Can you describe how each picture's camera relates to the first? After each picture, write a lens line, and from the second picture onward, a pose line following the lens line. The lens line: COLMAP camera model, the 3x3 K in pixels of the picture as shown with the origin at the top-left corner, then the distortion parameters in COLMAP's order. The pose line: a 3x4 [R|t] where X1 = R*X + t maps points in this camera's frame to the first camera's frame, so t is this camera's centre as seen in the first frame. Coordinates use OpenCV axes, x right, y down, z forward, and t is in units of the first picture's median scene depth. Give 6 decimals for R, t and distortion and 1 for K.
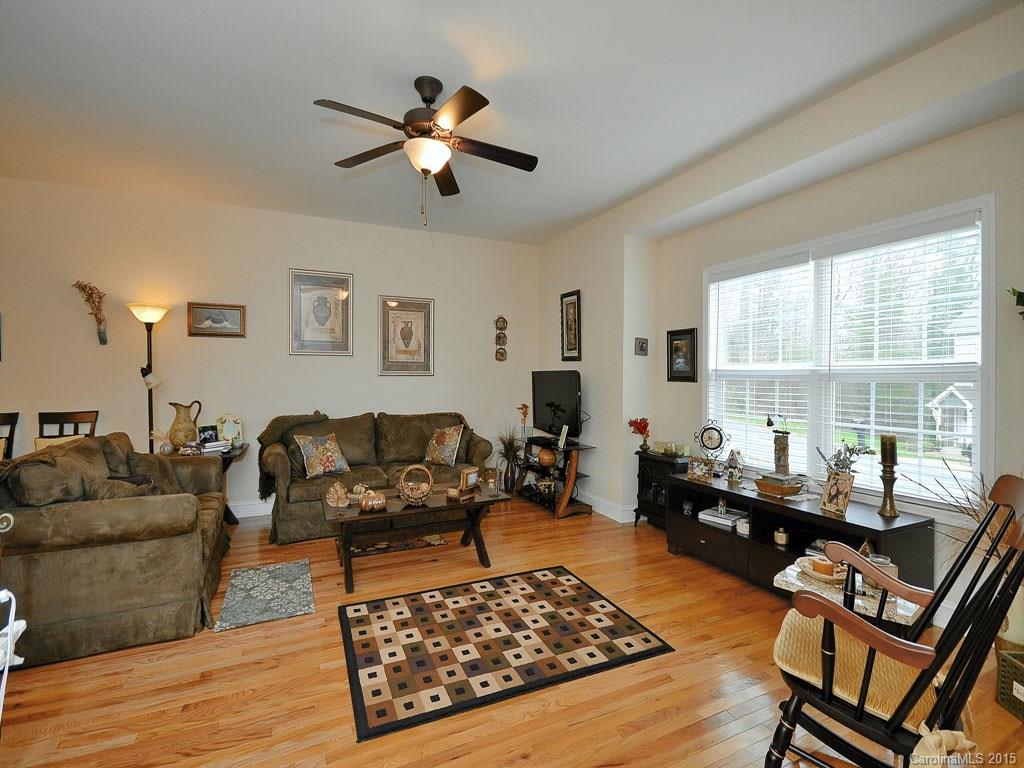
lens RADIAL K [[456.3, 0, 507.3], [0, 456.3, 376.8], [0, 0, 1]] dist [0.001356, -0.000086]
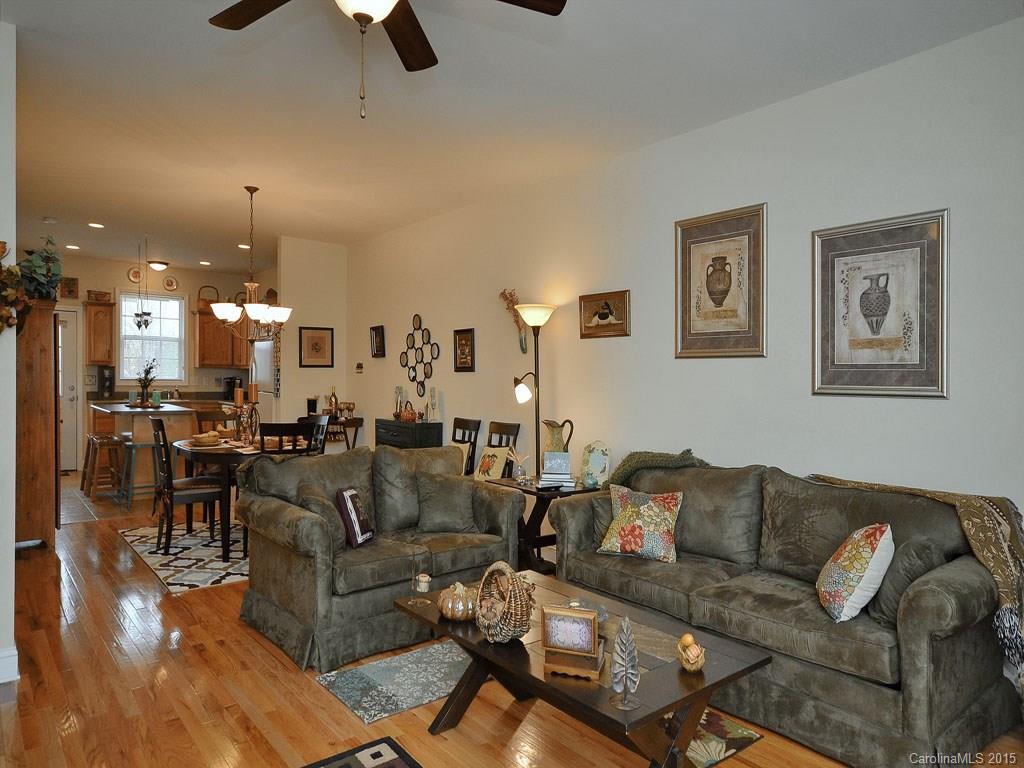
lens RADIAL K [[665.2, 0, 509.0], [0, 665.2, 385.3], [0, 0, 1]] dist [0.012099, 0.002203]
pose [[0.245673, 0.014816, -0.969240, 0.362777], [-0.011260, 0.999859, 0.012430, -0.018413], [0.969287, 0.007860, 0.245805, 0.536844]]
